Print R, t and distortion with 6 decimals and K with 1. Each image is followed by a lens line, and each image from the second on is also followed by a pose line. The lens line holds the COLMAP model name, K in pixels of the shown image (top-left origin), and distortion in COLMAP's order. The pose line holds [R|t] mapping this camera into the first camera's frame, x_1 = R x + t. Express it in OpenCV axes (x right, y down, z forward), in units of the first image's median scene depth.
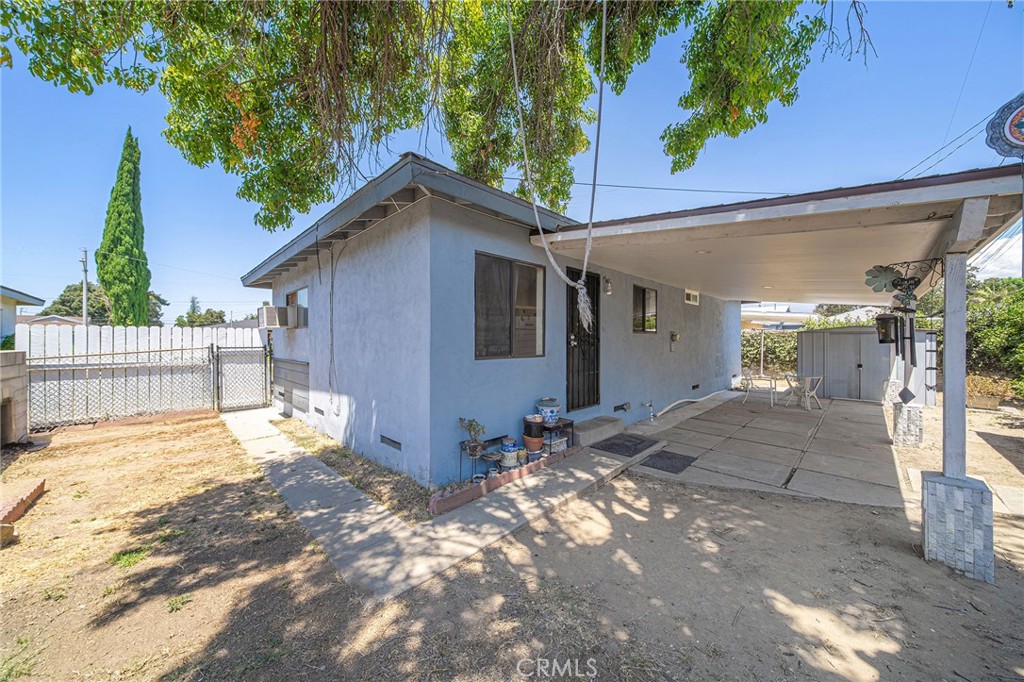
lens RADIAL K [[351.0, 0, 505.9], [0, 351.0, 340.9], [0, 0, 1]] dist [-0.000162, 0.000098]
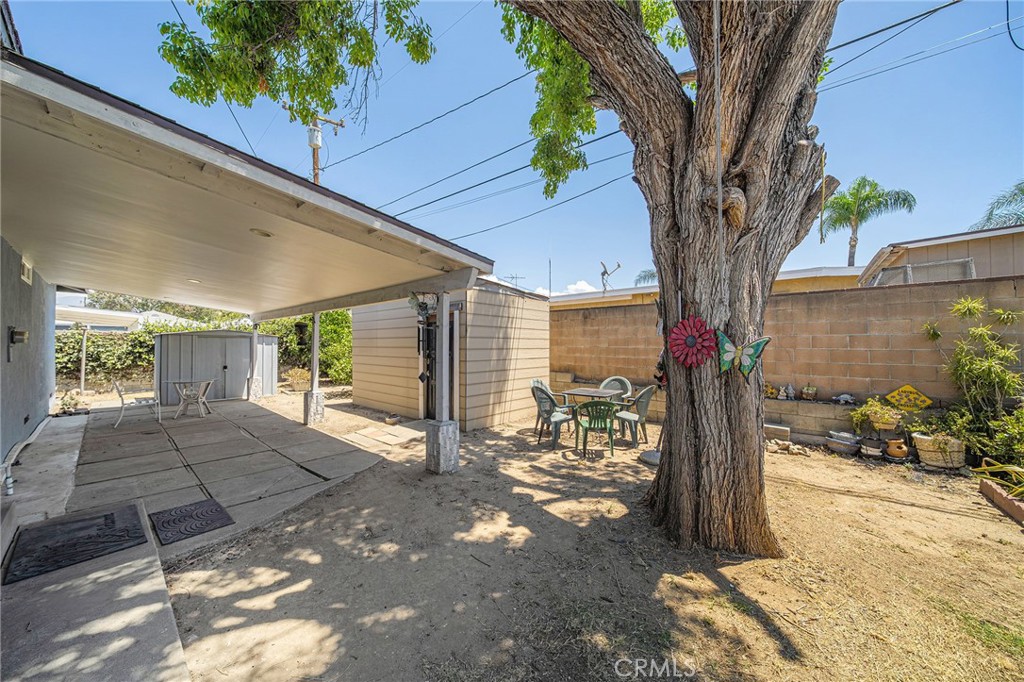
lens RADIAL K [[351.0, 0, 505.8], [0, 351.0, 342.2], [0, 0, 1]] dist [-0.000162, 0.000098]
pose [[-0.085222, 0.009551, 0.996316, -0.332740], [-0.000134, 0.999954, -0.009598, 0.009545], [-0.996362, -0.000951, -0.085217, 0.565725]]
